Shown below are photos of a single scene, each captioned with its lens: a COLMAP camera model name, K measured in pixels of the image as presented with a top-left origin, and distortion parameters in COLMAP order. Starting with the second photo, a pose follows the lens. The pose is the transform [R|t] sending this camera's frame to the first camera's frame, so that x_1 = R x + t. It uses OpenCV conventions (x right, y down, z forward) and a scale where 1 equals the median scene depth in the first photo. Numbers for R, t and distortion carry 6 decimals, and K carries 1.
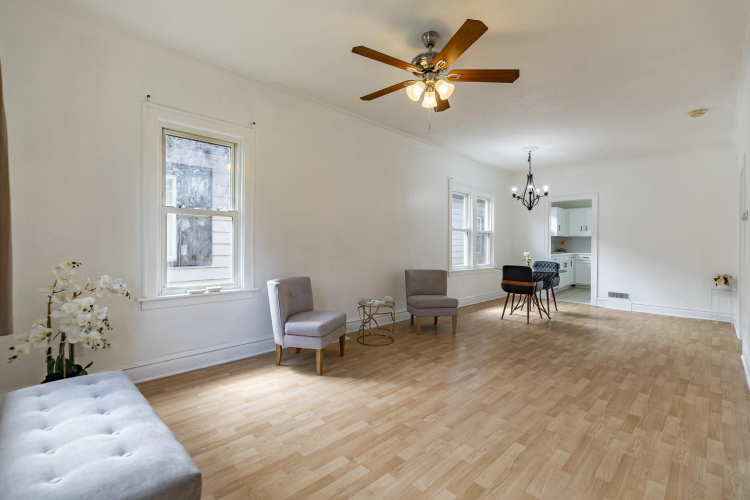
lens RADIAL K [[333.9, 0, 375.3], [0, 333.9, 246.2], [0, 0, 1]] dist [0.001963, -0.000216]
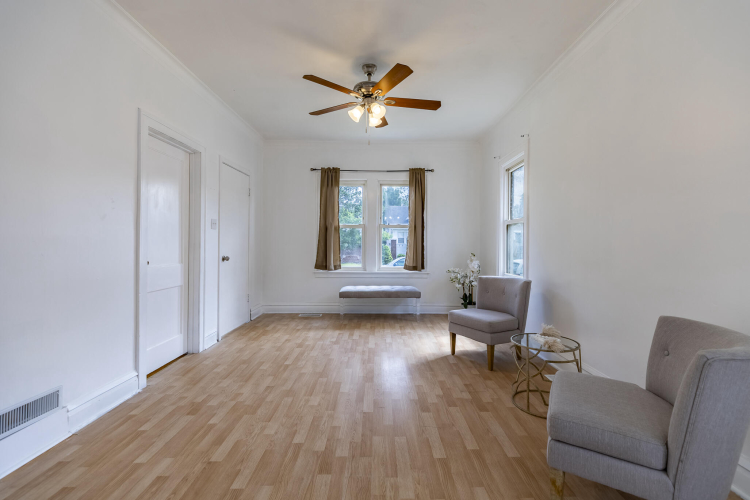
lens RADIAL K [[333.9, 0, 375.3], [0, 333.9, 246.2], [0, 0, 1]] dist [0.001963, -0.000216]
pose [[-0.702142, -0.010359, -0.711962, 0.988711], [-0.015154, 0.999885, 0.000397, 0.009496], [0.711876, 0.011067, -0.702218, 1.859127]]
